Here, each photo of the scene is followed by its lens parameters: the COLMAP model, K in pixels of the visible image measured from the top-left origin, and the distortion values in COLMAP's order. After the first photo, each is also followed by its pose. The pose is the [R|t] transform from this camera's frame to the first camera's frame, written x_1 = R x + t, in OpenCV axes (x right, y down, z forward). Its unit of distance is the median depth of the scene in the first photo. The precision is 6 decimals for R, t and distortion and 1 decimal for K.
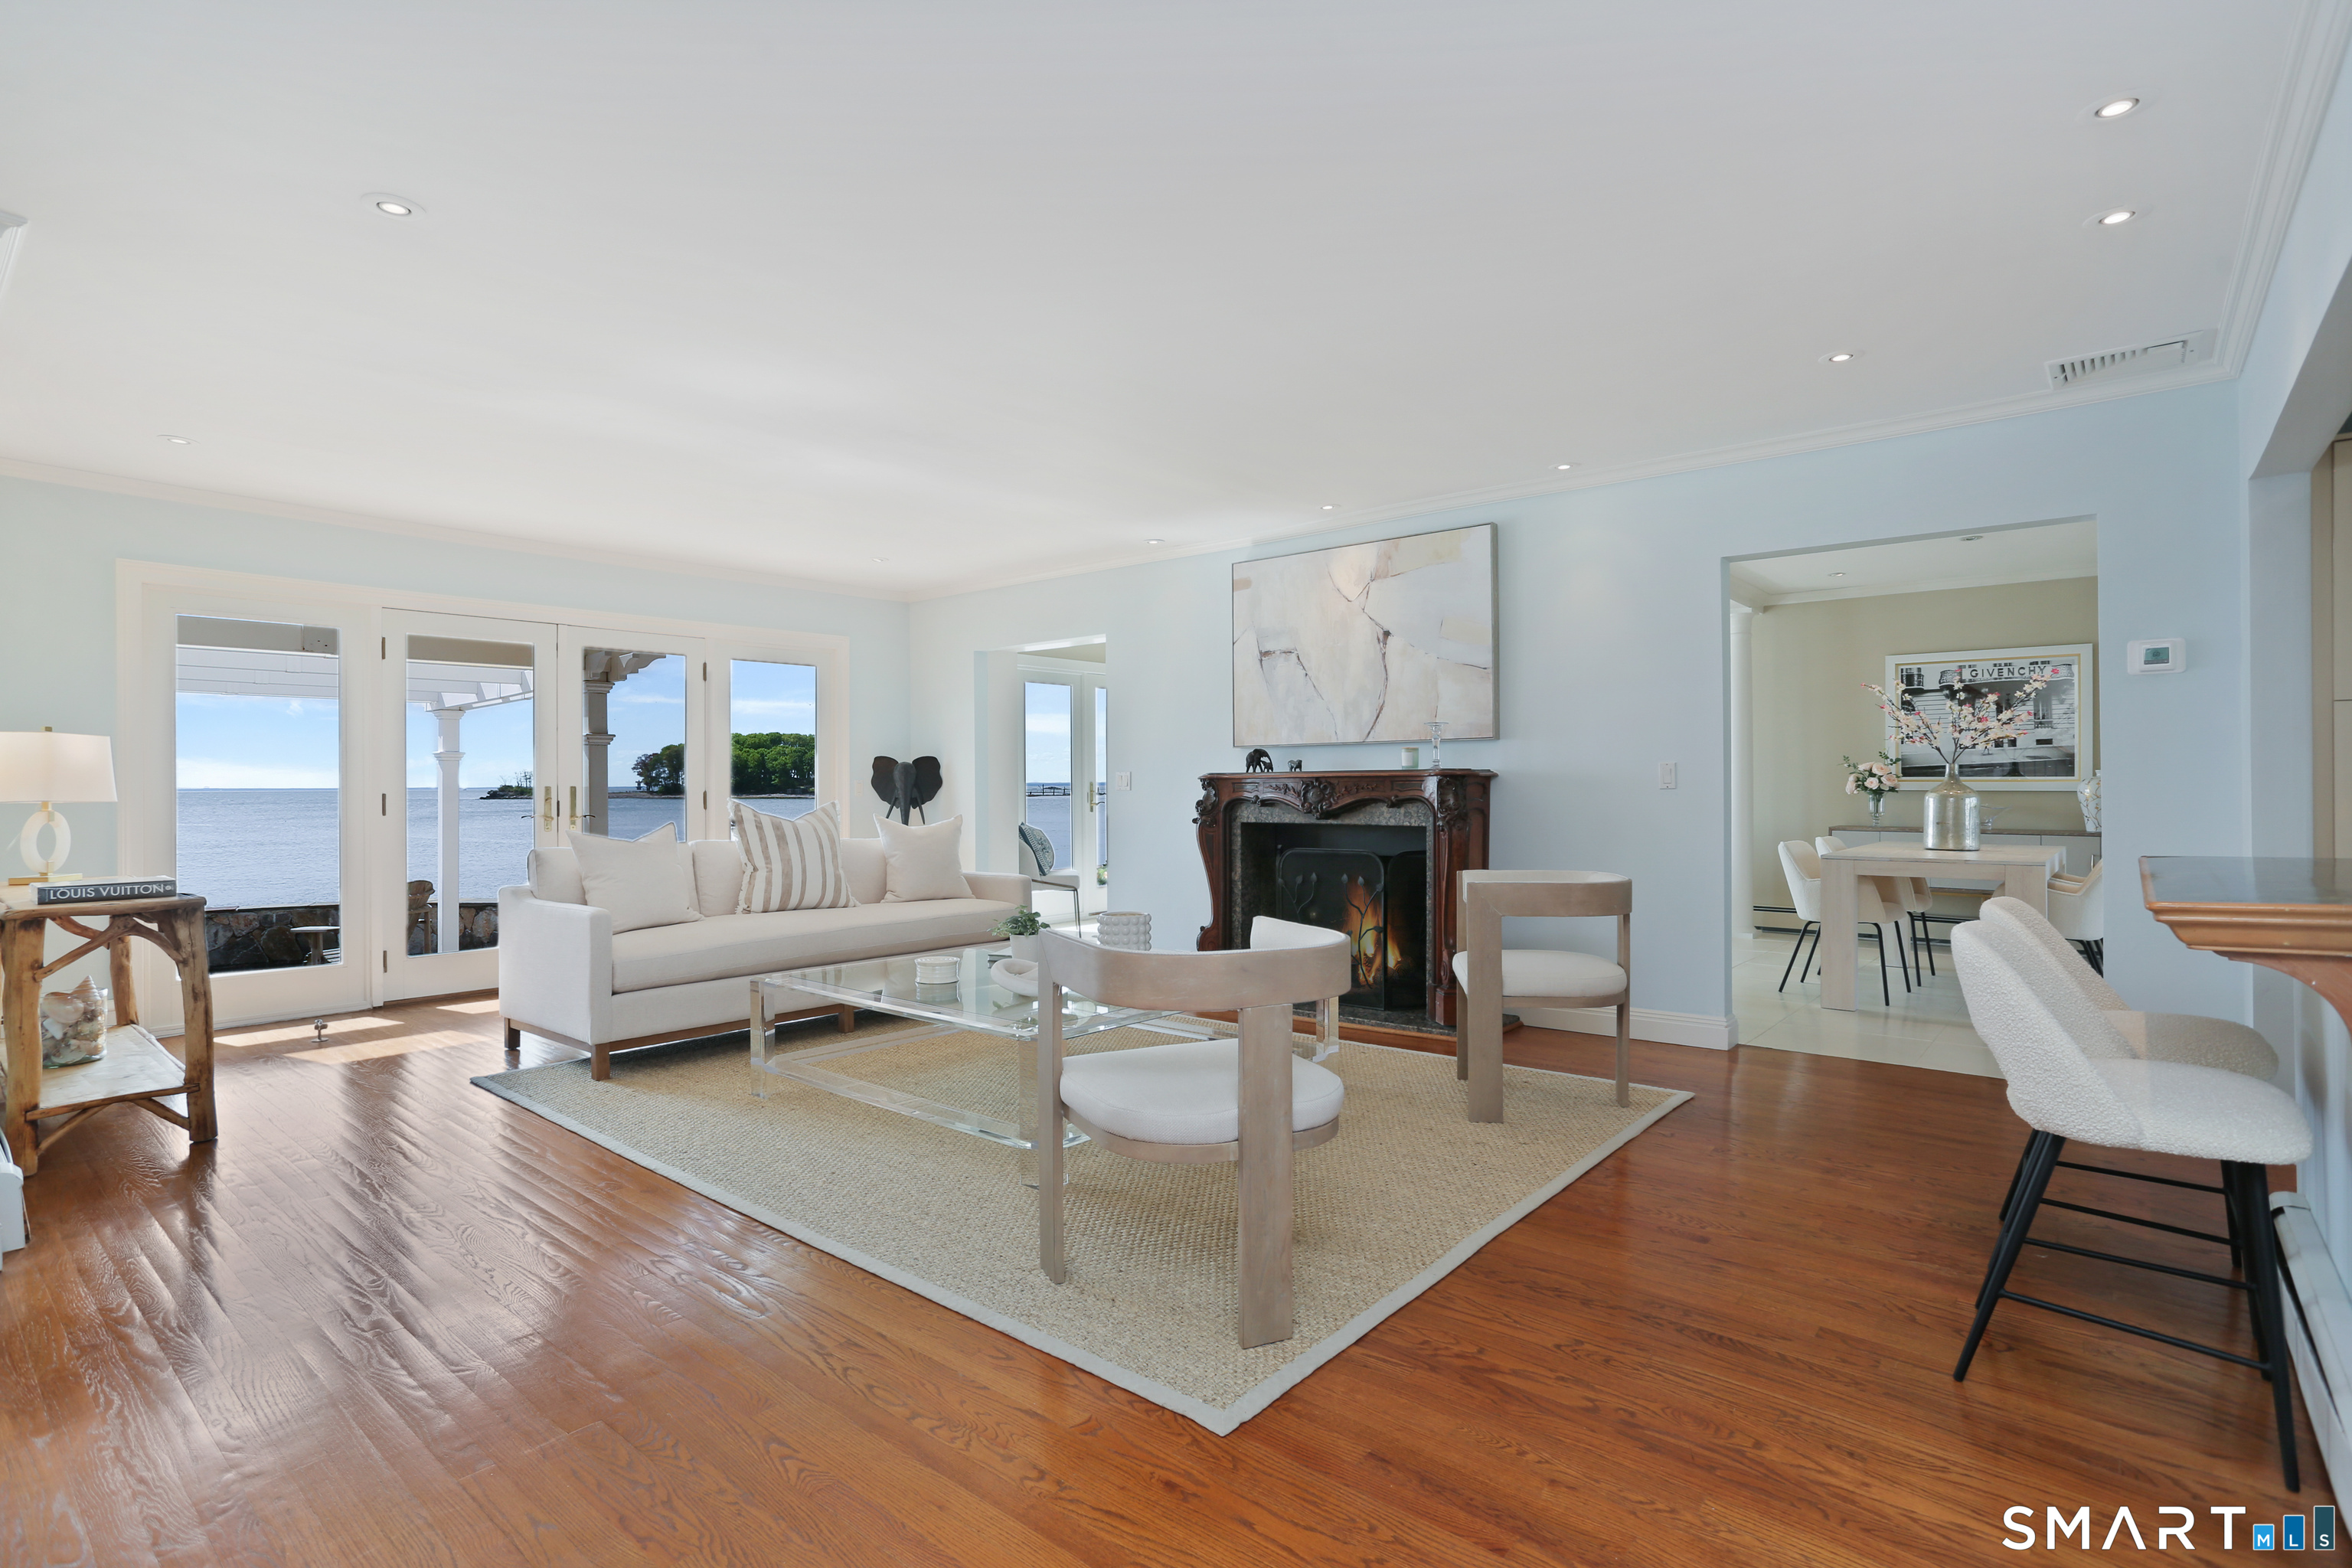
lens RADIAL K [[1138.8, 0, 1176.0], [0, 1138.8, 784.0], [0, 0, 1]] dist [0.001013, 0.000132]
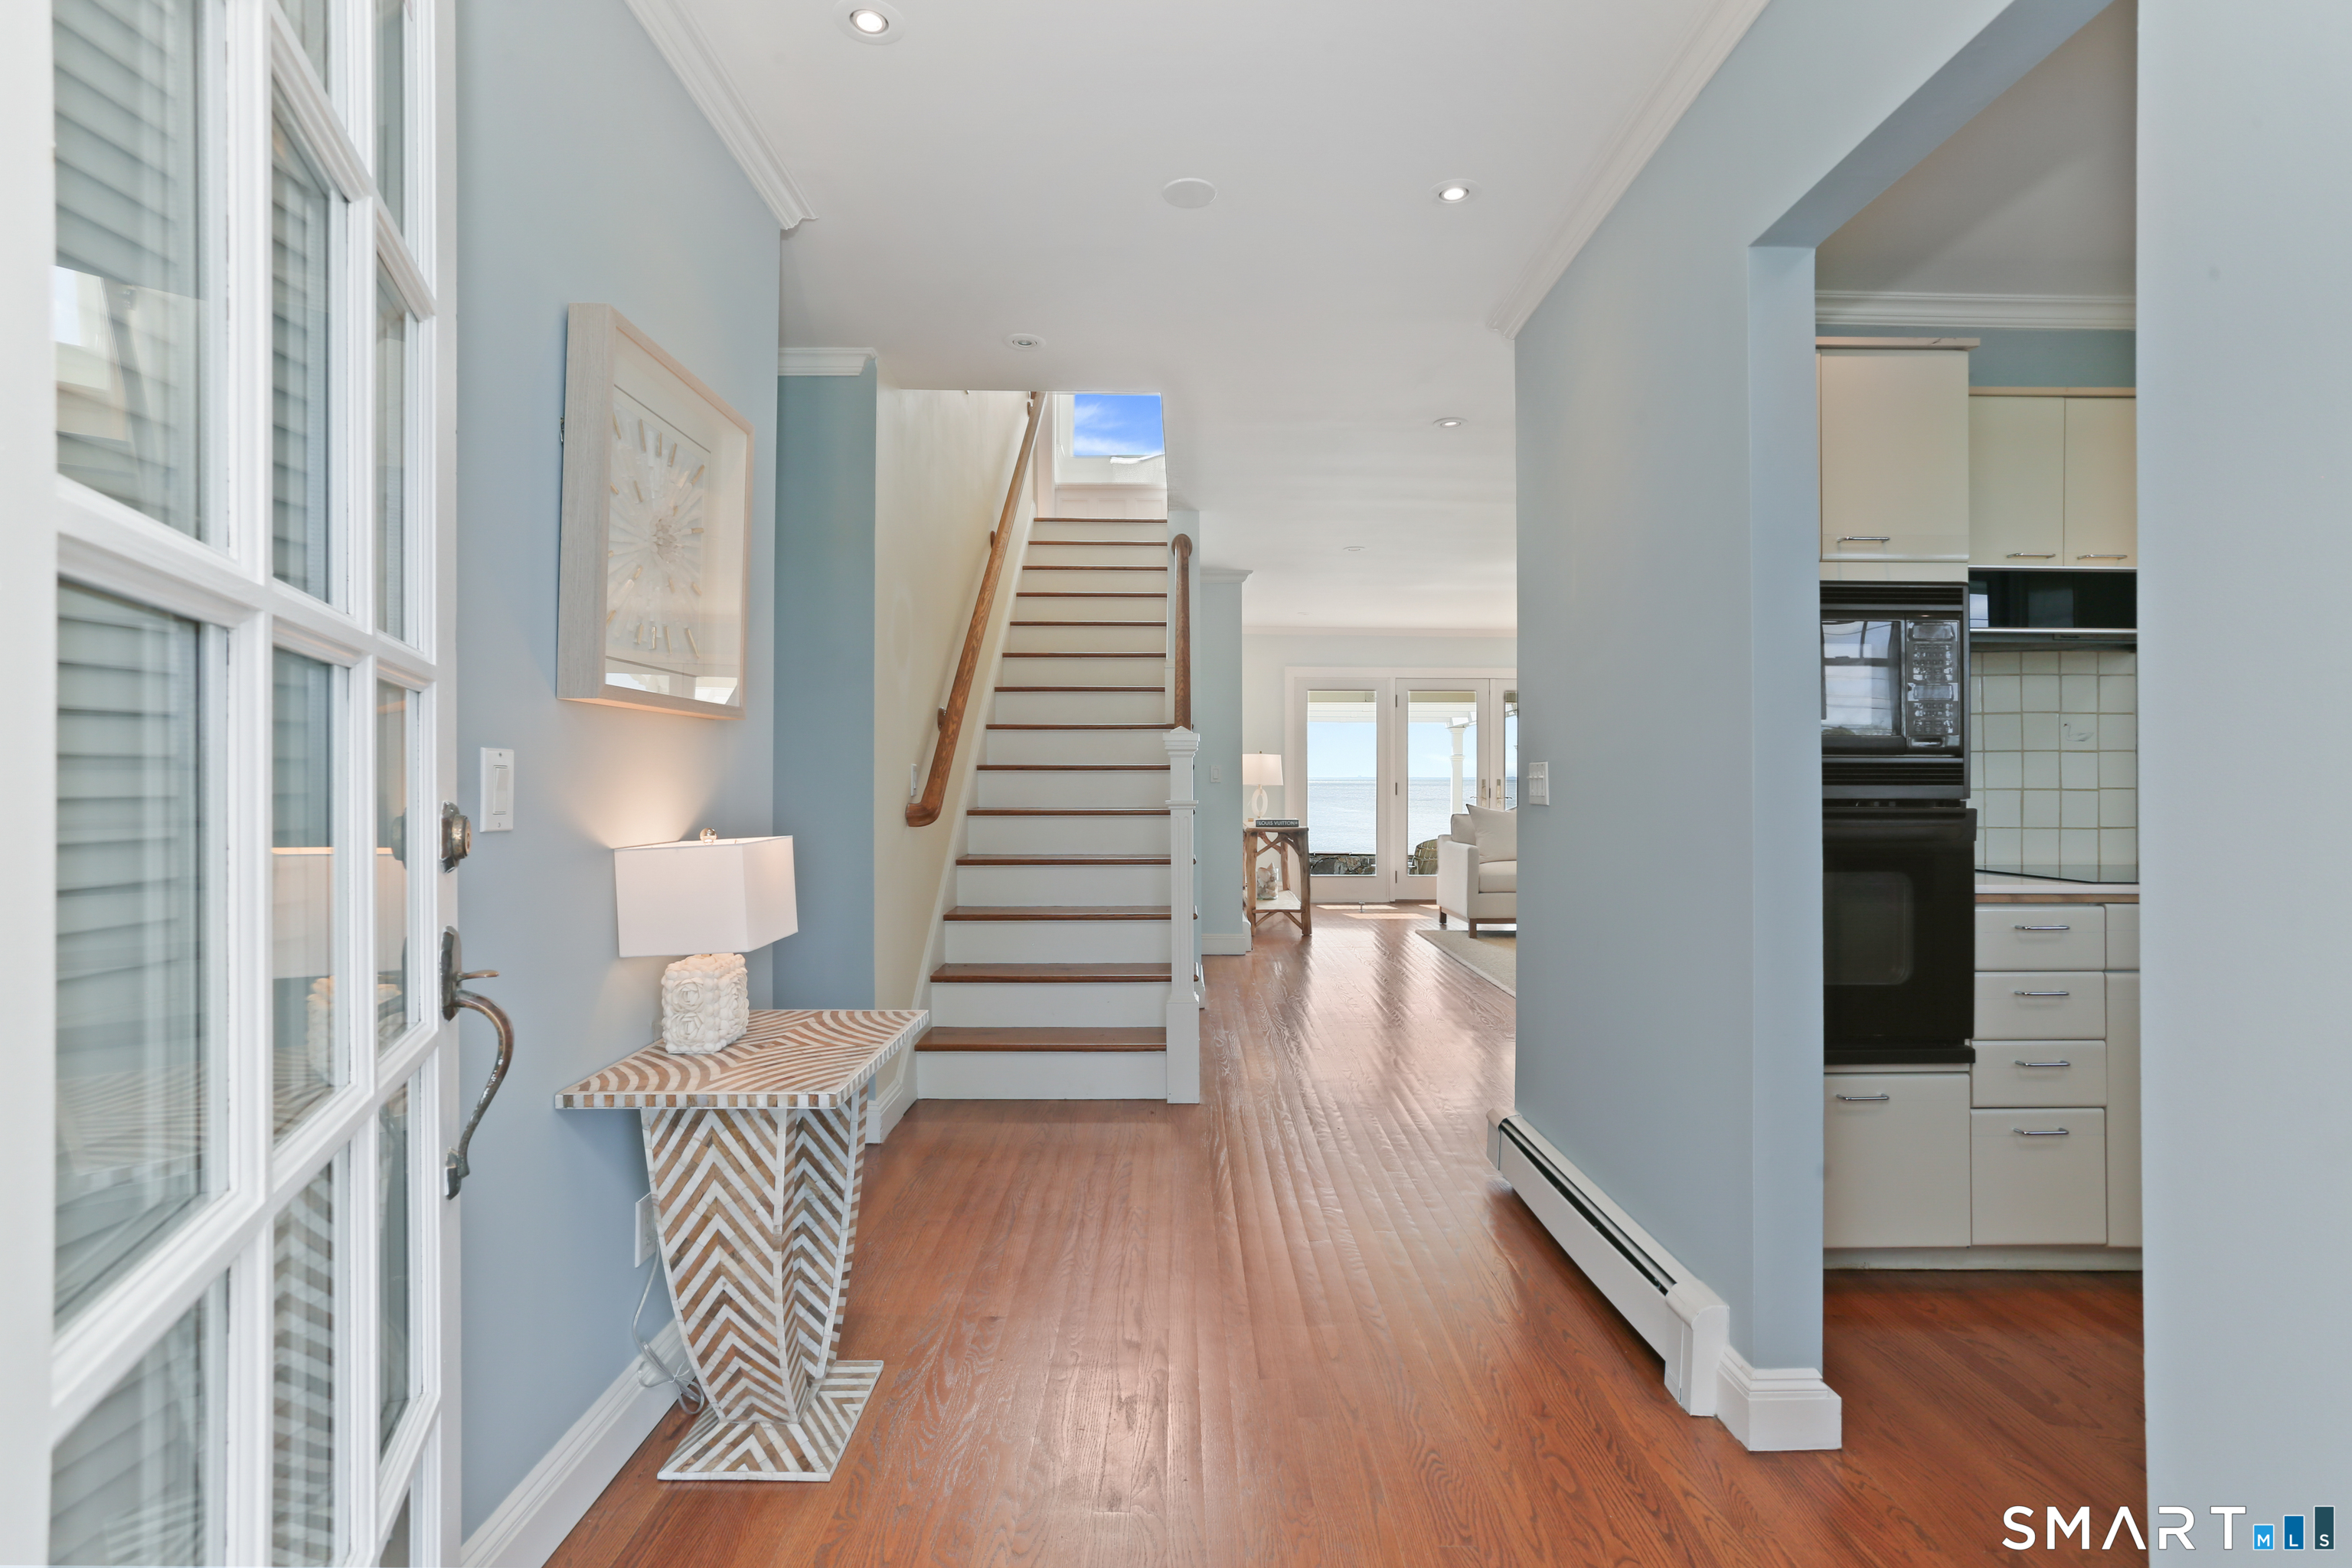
lens RADIAL K [[1138.8, 0, 1176.0], [0, 1138.8, 784.0], [0, 0, 1]] dist [0.001013, 0.000132]
pose [[0.642989, 0.002621, -0.765871, 0.622100], [0.001619, 0.999987, 0.004782, 0.002507], [0.765874, -0.004314, 0.642976, -0.568293]]
